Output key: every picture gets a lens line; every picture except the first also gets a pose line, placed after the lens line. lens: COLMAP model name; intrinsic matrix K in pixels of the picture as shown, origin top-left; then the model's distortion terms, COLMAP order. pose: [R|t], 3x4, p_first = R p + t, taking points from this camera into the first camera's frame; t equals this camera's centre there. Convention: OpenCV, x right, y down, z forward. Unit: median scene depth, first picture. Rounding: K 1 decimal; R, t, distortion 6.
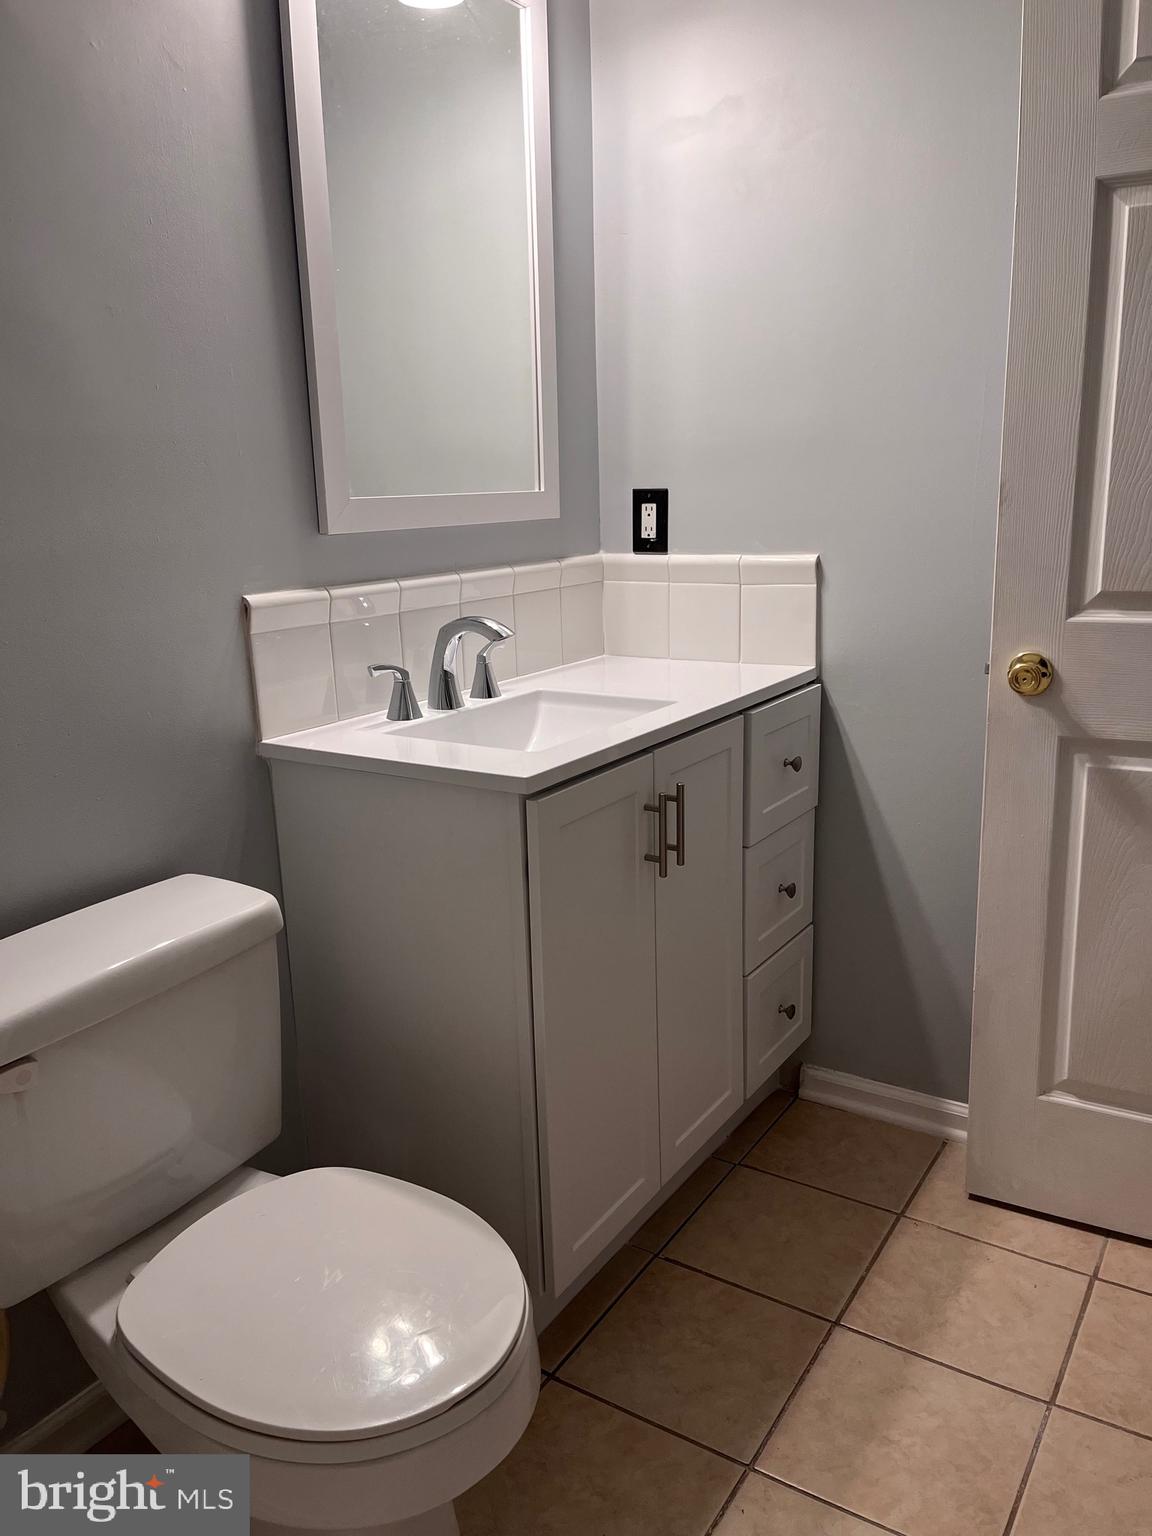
lens RADIAL K [[1161.9, 0, 591.1], [0, 1161.9, 765.6], [0, 0, 1]] dist [0.047057, -0.036523]
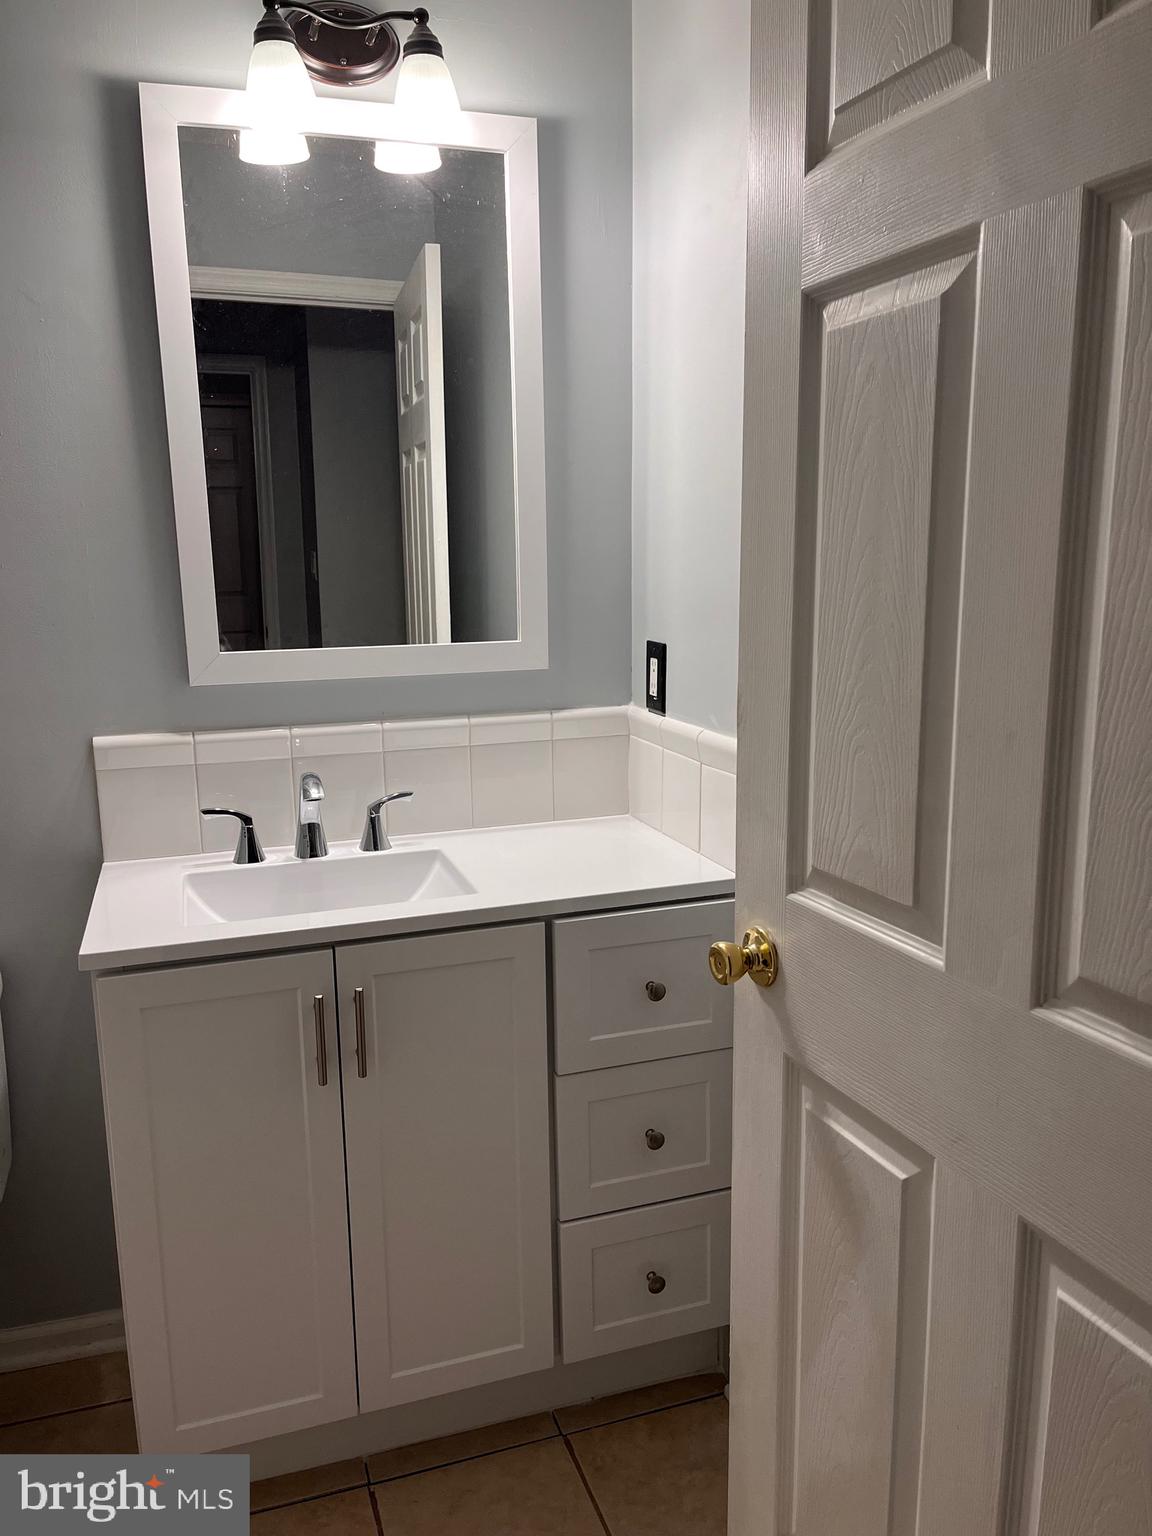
lens RADIAL K [[1161.9, 0, 568.0], [0, 1161.9, 771.9], [0, 0, 1]] dist [0.047057, -0.036523]
pose [[0.769034, 0.133364, -0.625141, 0.690063], [-0.153852, 0.987860, 0.021480, -0.181239], [0.620416, 0.079661, 0.780217, 0.338363]]
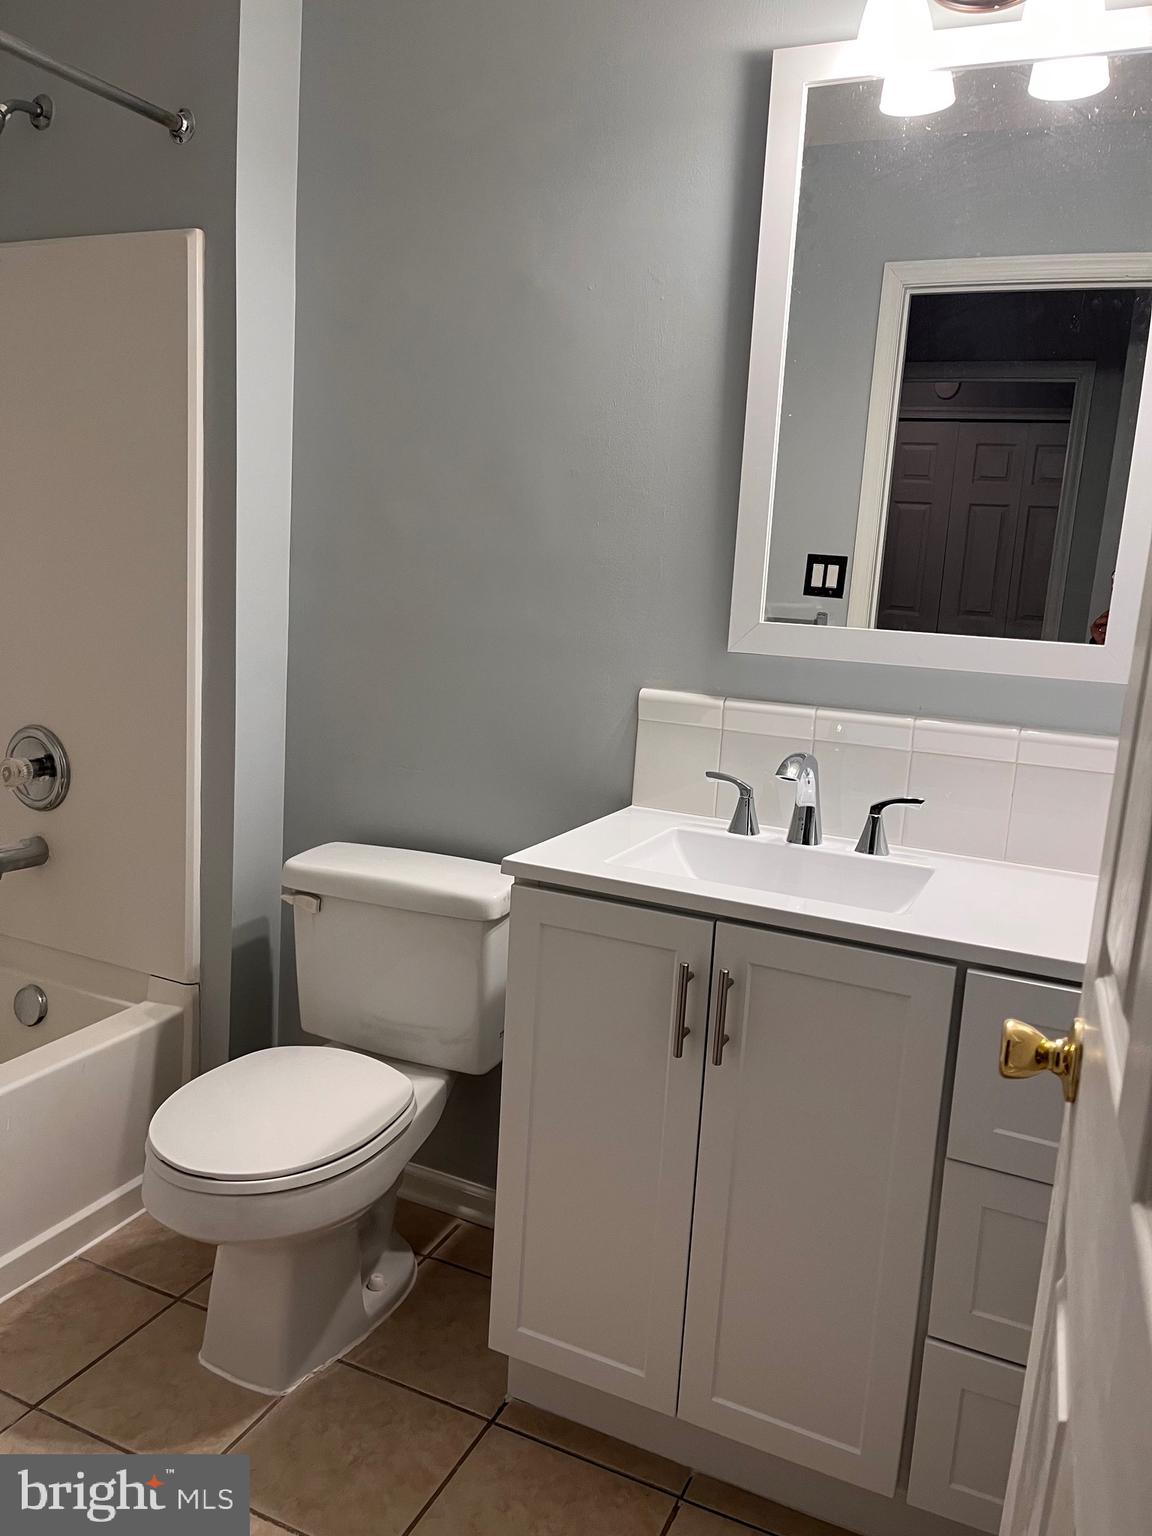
lens RADIAL K [[1161.9, 0, 580.4], [0, 1161.9, 773.5], [0, 0, 1]] dist [0.047057, -0.036523]
pose [[0.124136, 0.207263, -0.970377, 0.792384], [-0.292290, 0.942189, 0.163851, -0.211106], [0.948239, 0.263292, 0.177540, 0.644229]]
